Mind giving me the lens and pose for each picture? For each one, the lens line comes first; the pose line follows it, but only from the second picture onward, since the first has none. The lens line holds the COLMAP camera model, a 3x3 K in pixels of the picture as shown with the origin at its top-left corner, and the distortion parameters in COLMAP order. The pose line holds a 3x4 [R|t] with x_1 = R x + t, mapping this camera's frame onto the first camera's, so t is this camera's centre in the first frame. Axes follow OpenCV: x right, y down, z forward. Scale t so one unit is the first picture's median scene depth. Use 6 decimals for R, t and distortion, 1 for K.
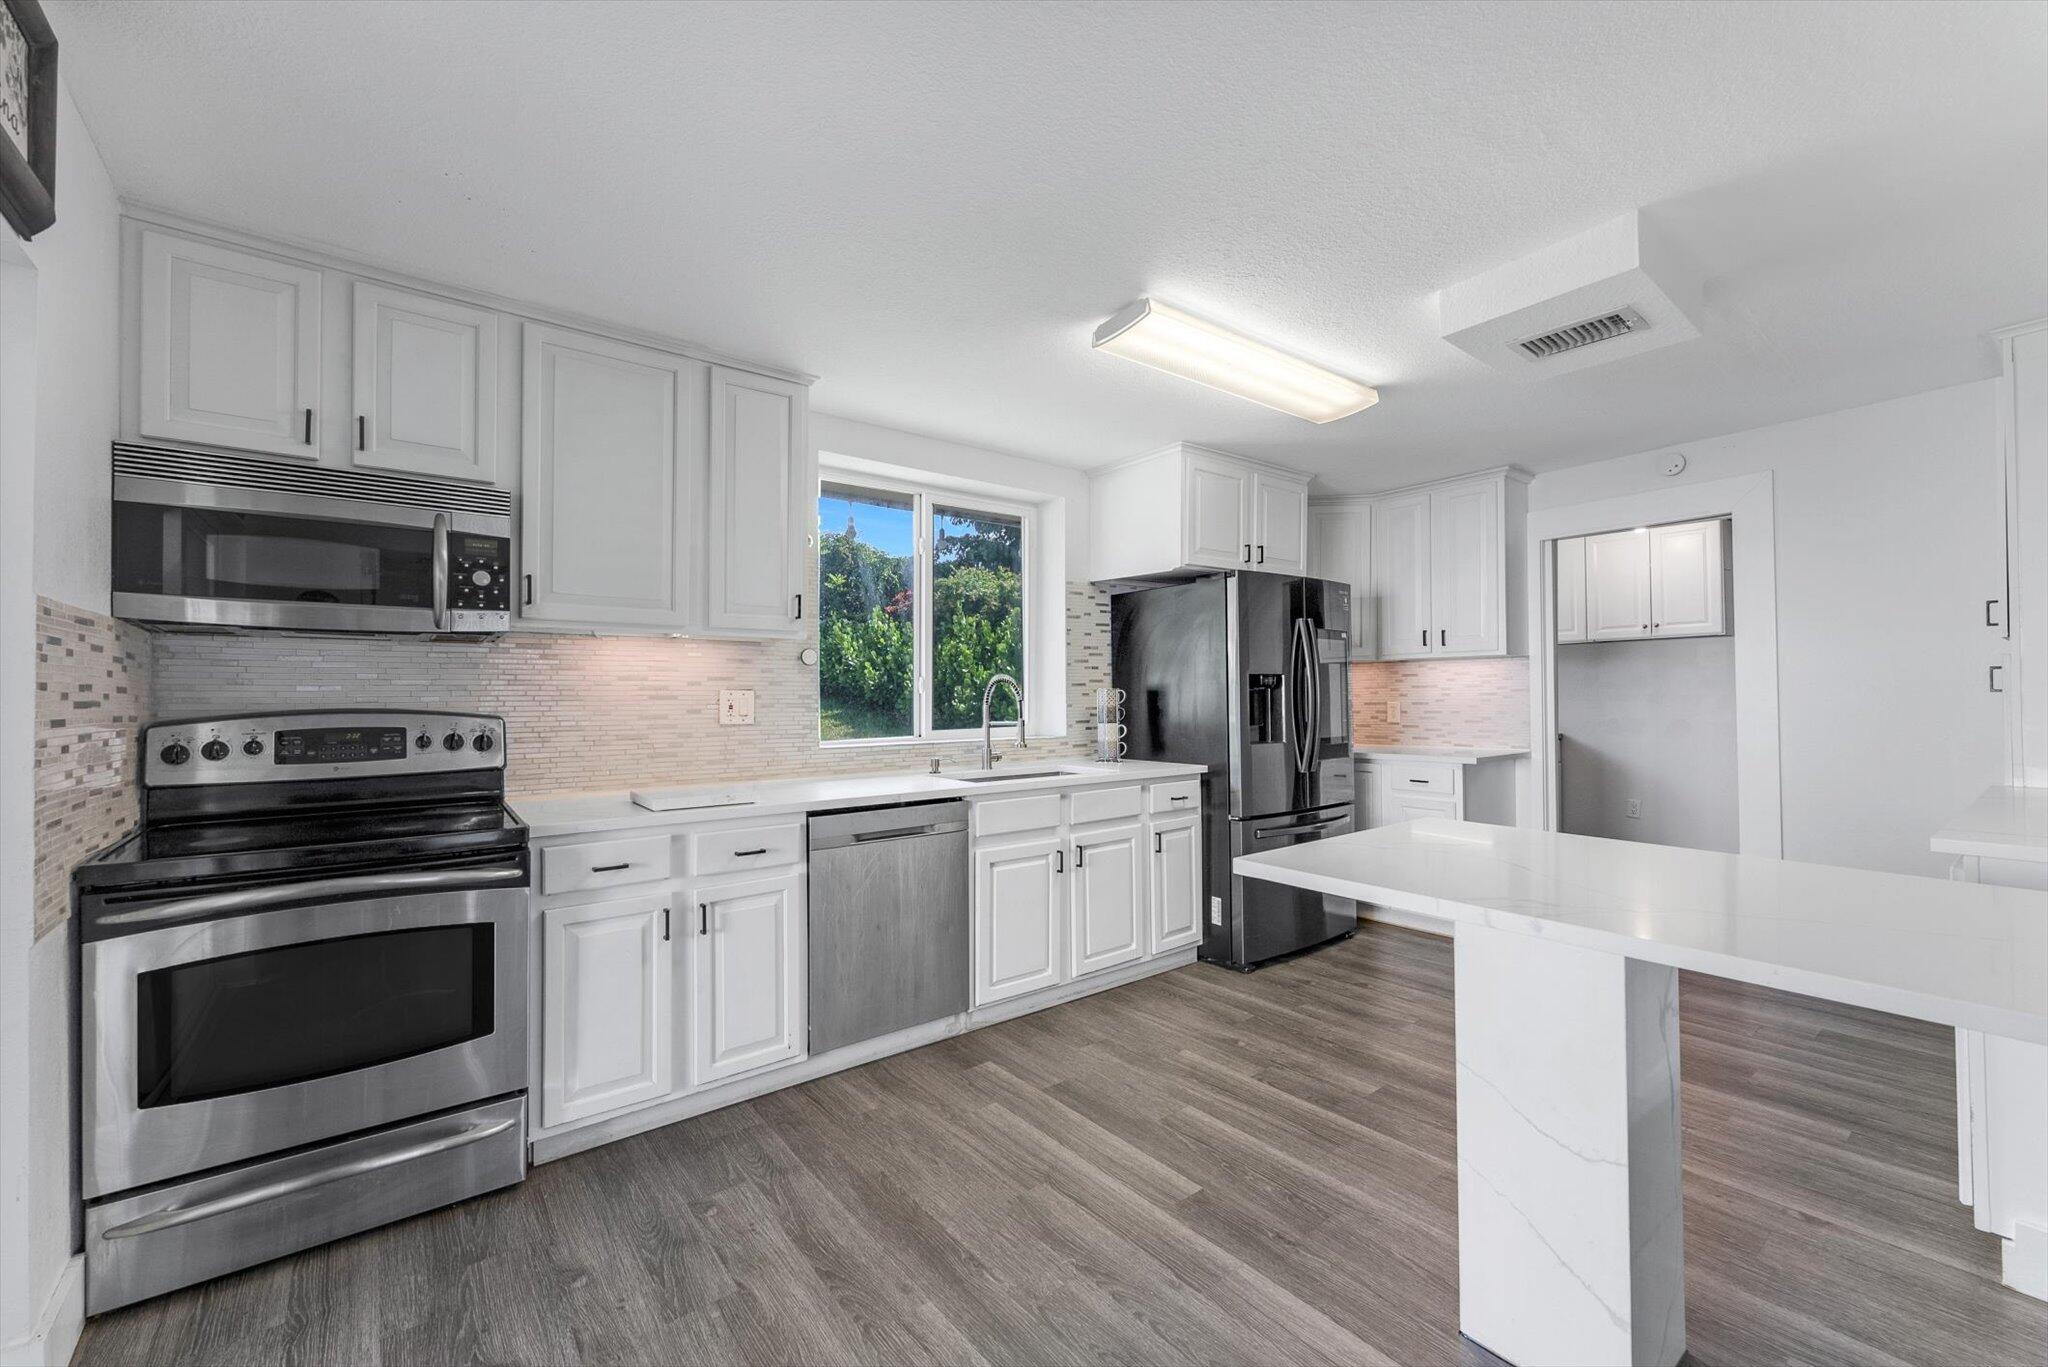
lens RADIAL K [[843.9, 0, 1040.6], [0, 843.9, 683.3], [0, 0, 1]] dist [-0.001321, -0.000126]
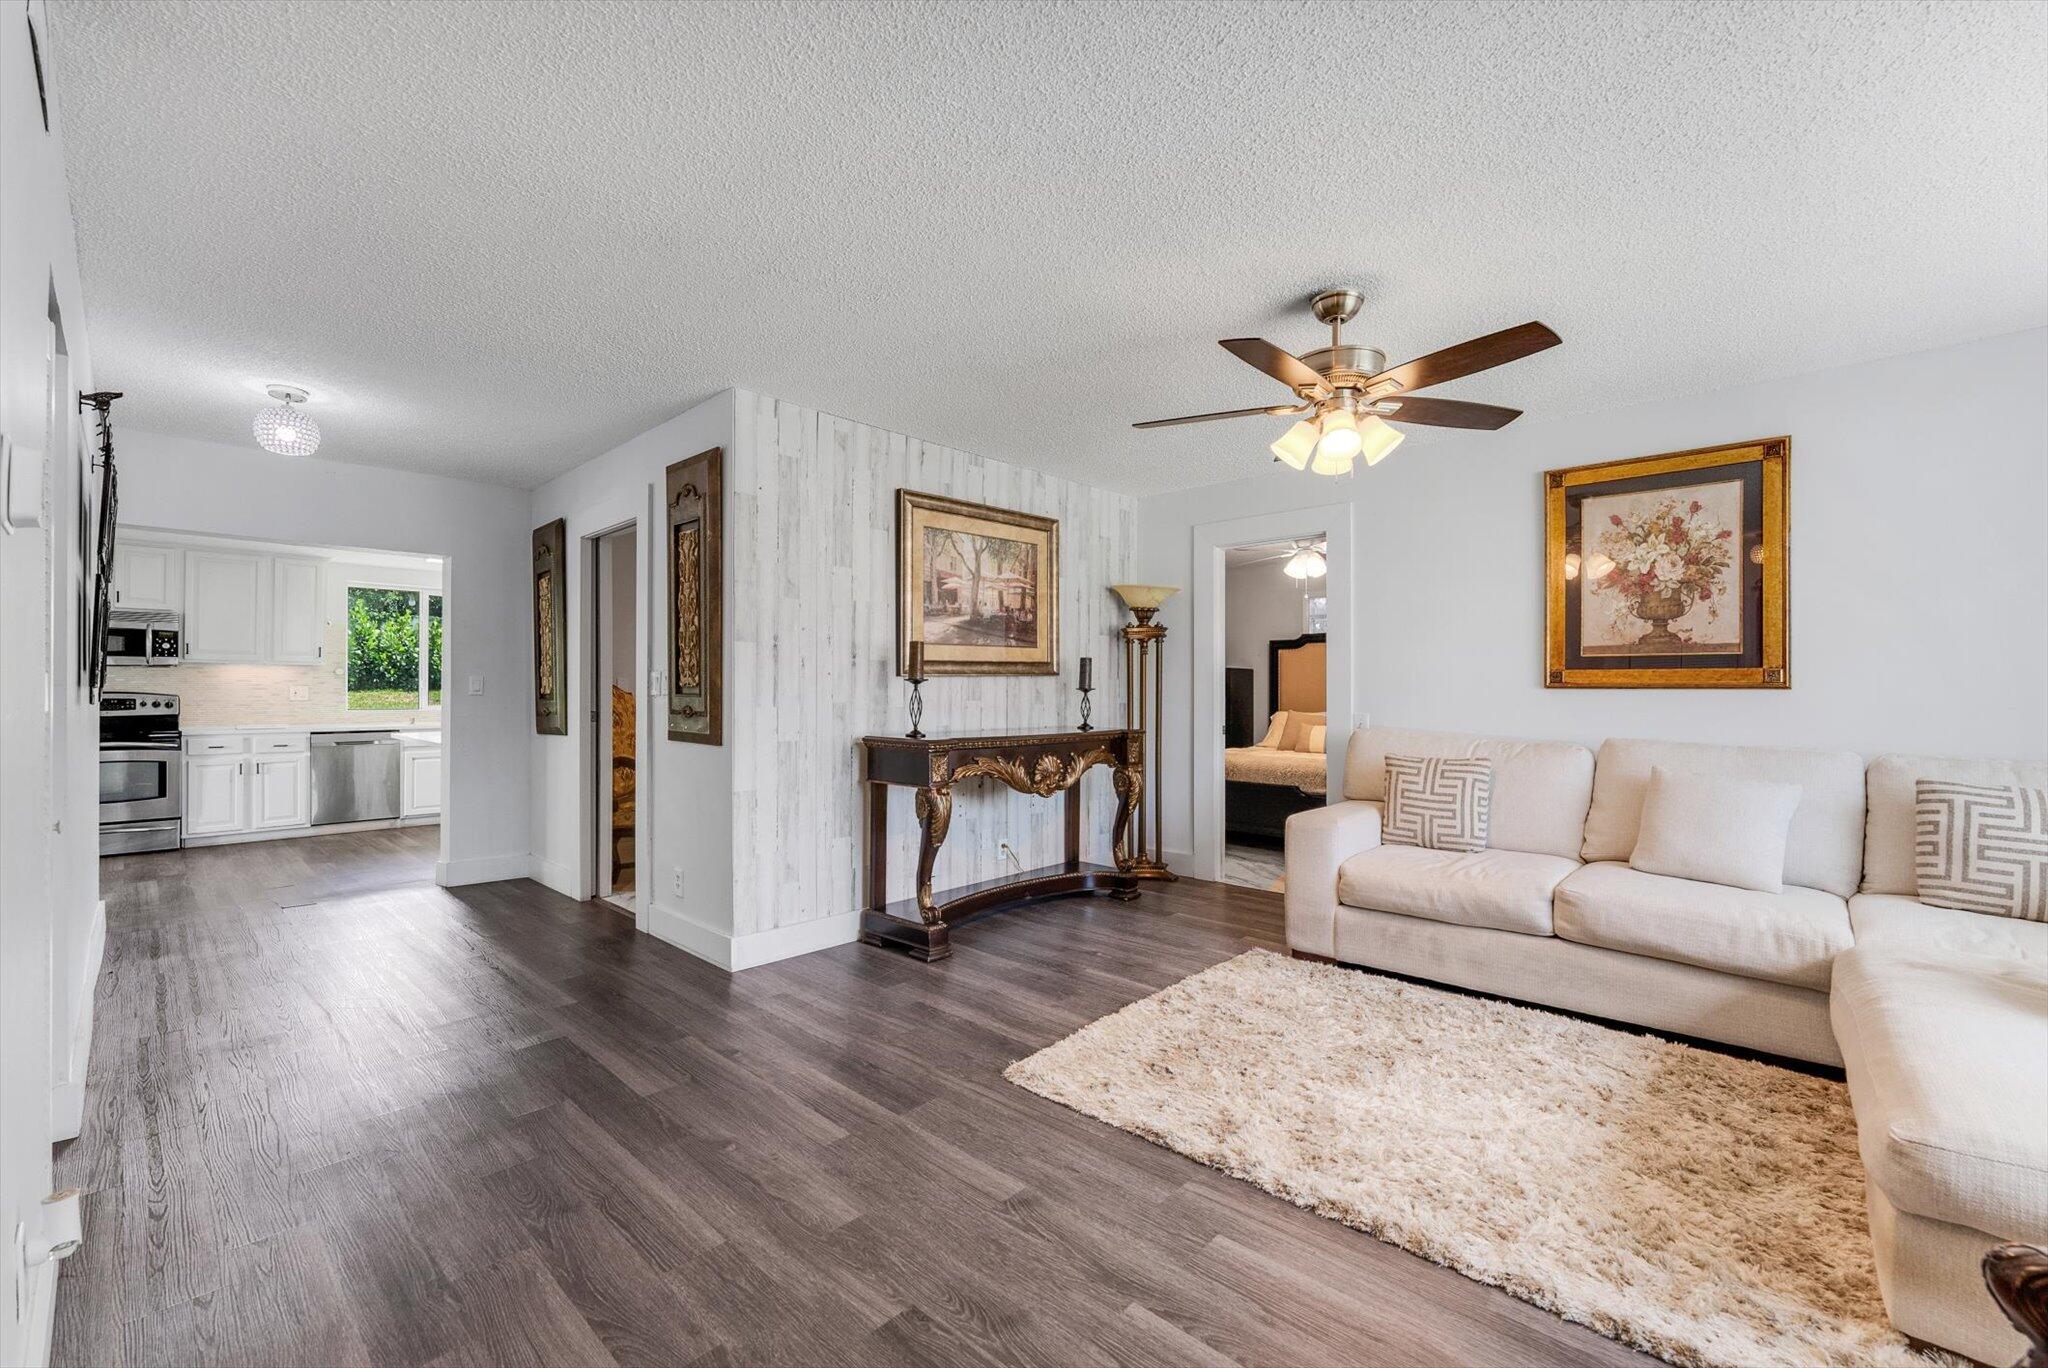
lens RADIAL K [[843.9, 0, 1016.3], [0, 843.9, 690.0], [0, 0, 1]] dist [-0.001321, -0.000126]
pose [[0.989563, 0.005613, 0.143991, 1.687878], [-0.006841, 0.999944, 0.008032, -0.017537], [-0.143938, -0.008933, 0.989546, -2.125380]]
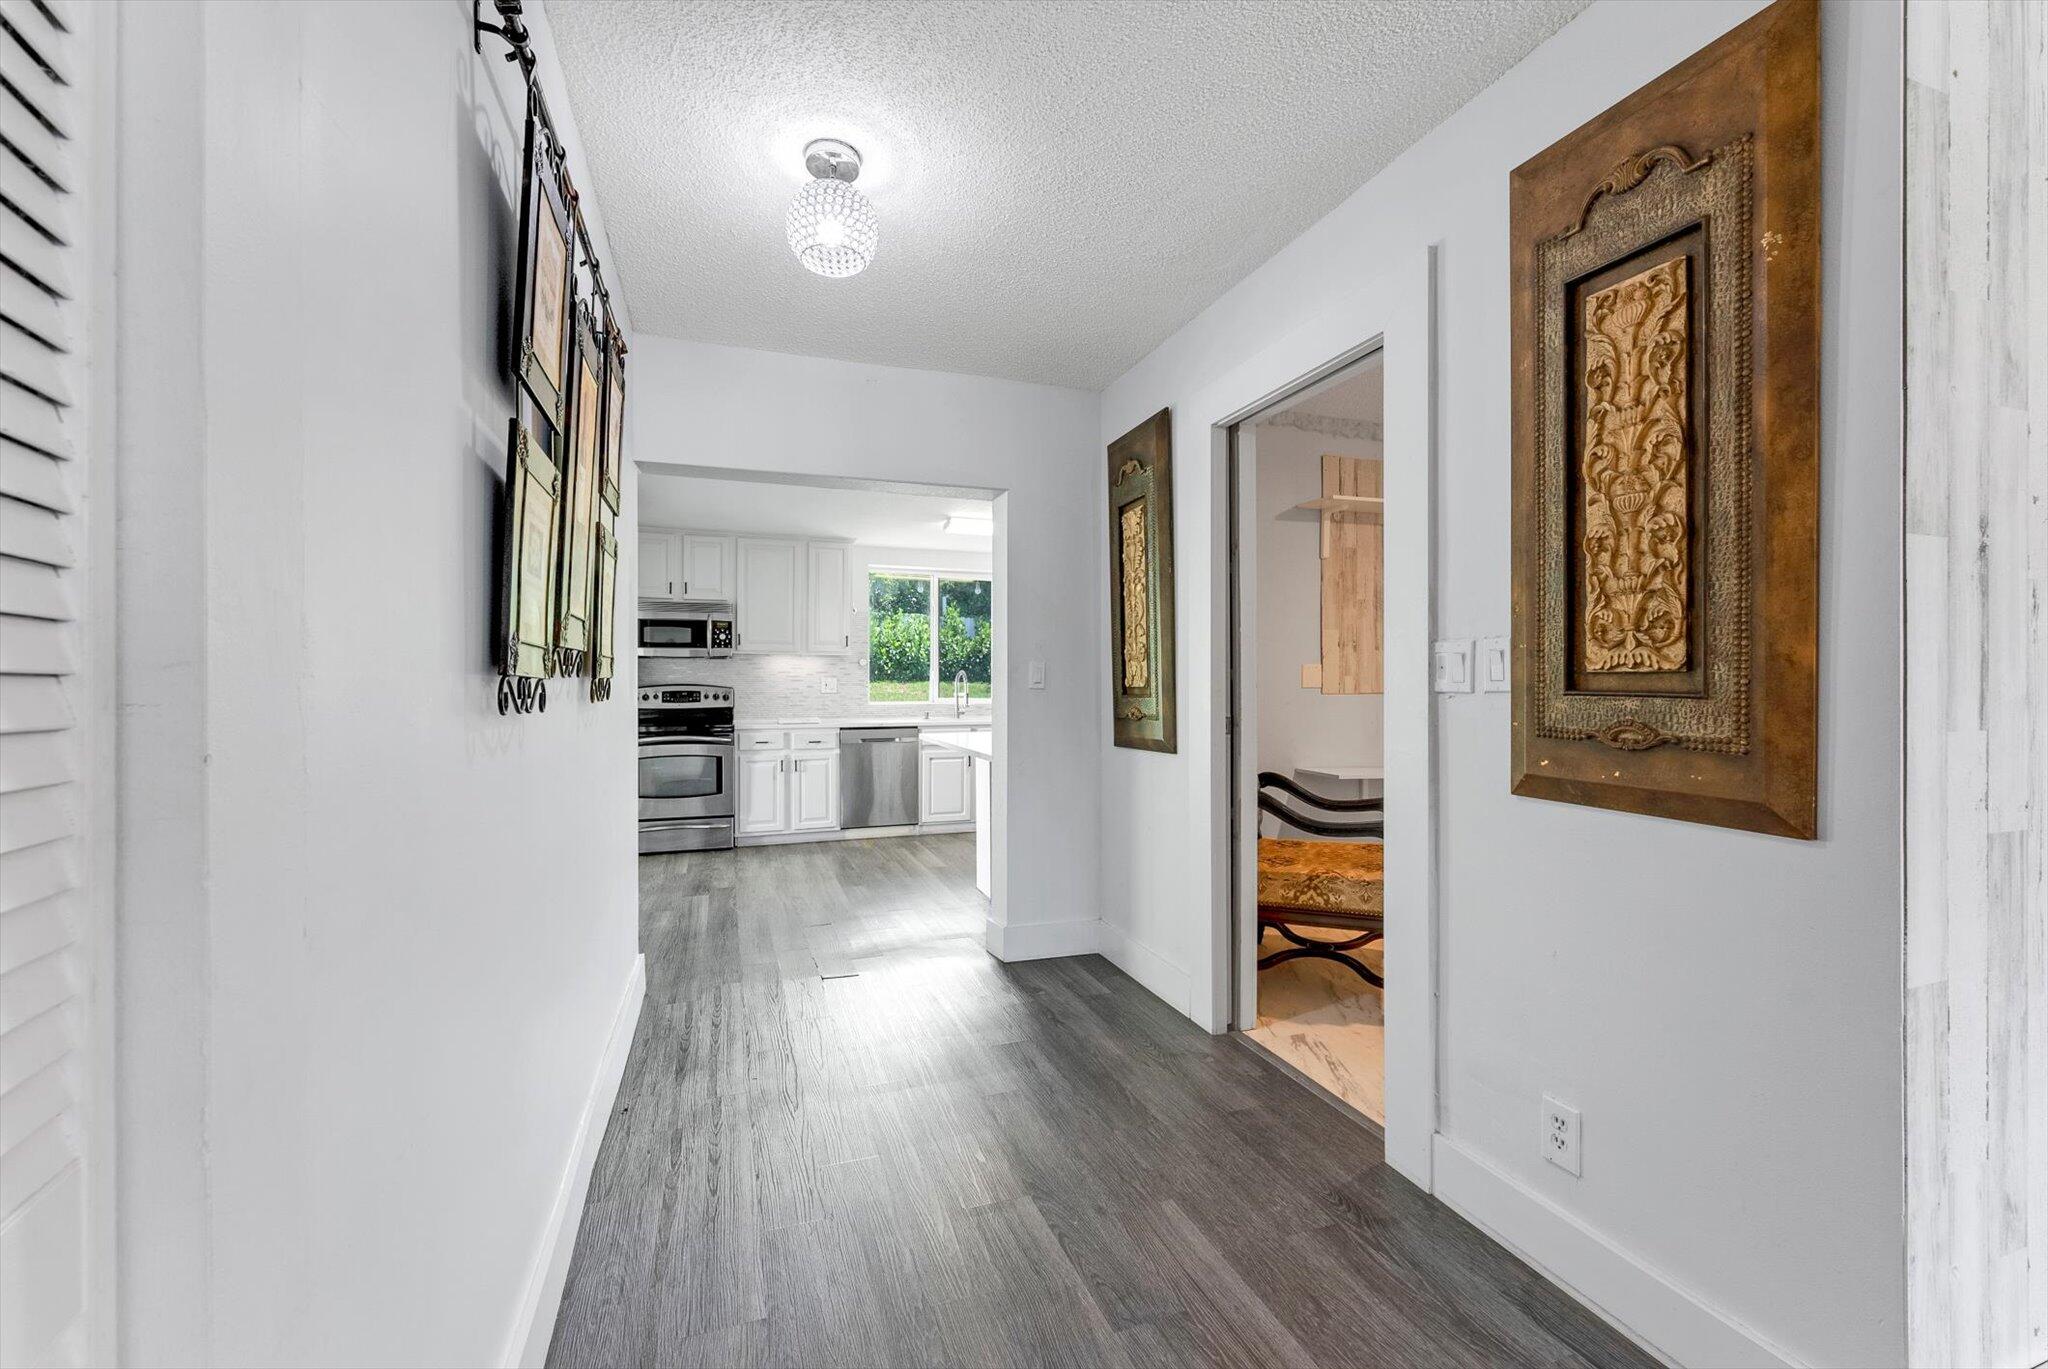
lens RADIAL K [[843.9, 0, 1023.2], [0, 843.9, 681.6], [0, 0, 1]] dist [-0.001321, -0.000126]
pose [[0.947595, 0.003060, -0.319460, 1.105327], [0.000497, 0.999939, 0.011052, -0.007721], [0.319475, -0.010632, 0.947535, -1.249372]]
